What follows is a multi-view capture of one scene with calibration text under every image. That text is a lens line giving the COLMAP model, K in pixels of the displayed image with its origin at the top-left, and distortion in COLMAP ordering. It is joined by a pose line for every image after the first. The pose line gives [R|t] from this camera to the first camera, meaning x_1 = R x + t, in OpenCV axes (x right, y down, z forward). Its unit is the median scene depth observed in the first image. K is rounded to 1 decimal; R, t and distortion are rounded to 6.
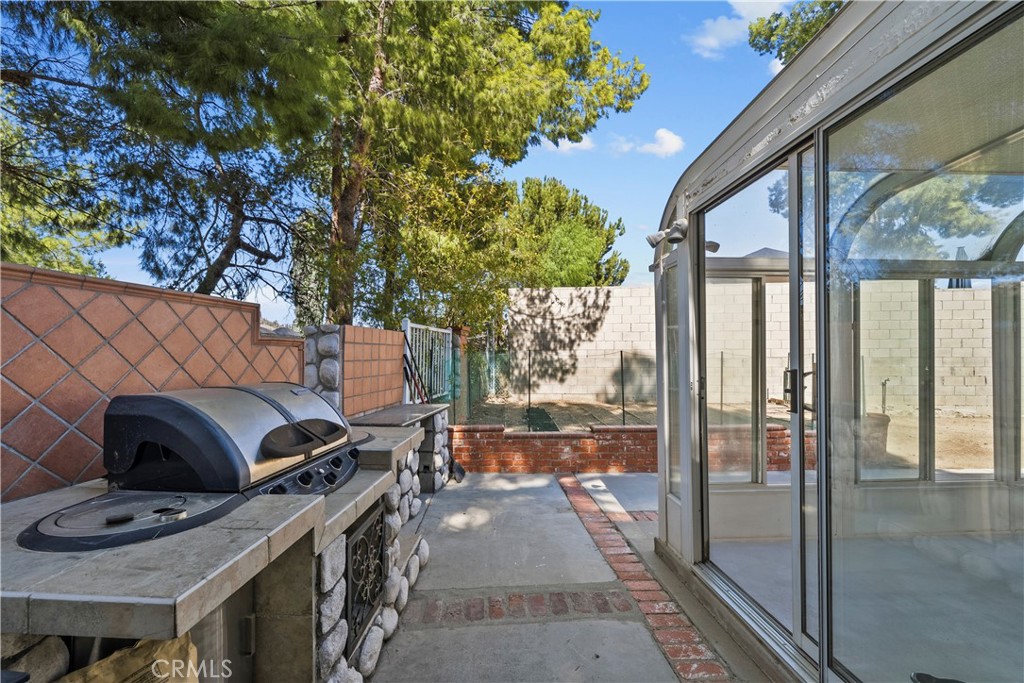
lens RADIAL K [[414.4, 0, 512.4], [0, 414.4, 354.1], [0, 0, 1]] dist [0.000276, -0.000668]
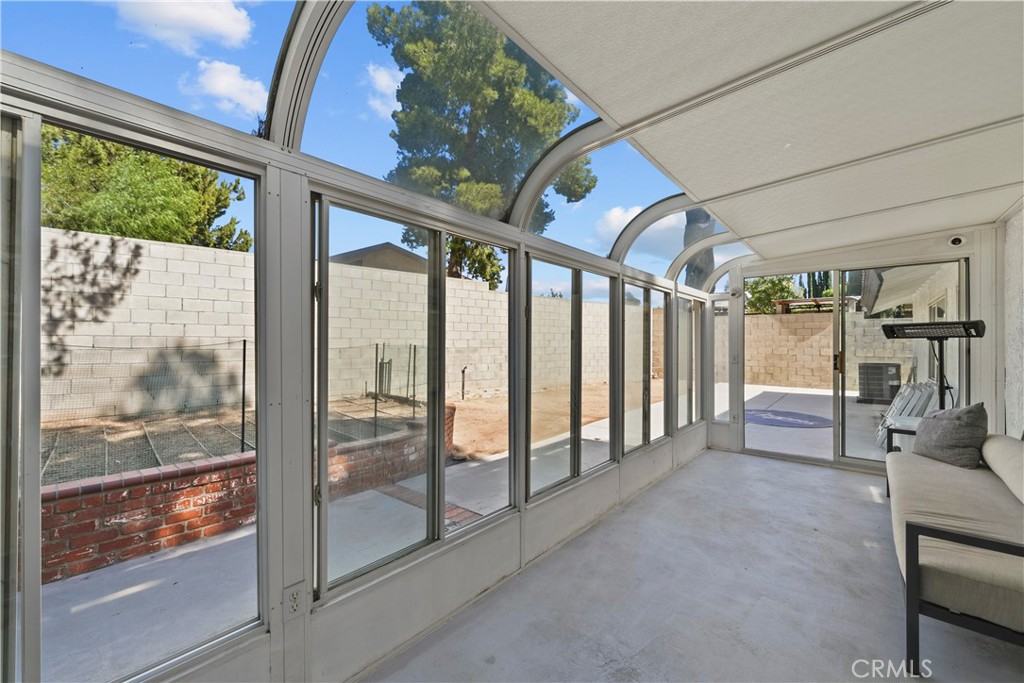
lens RADIAL K [[414.4, 0, 510.1], [0, 414.4, 341.4], [0, 0, 1]] dist [0.000276, -0.000668]
pose [[0.688903, 0.010482, 0.724778, 0.164222], [-0.008148, 0.999944, -0.006717, -0.002898], [-0.724808, -0.001279, 0.688950, 0.125993]]
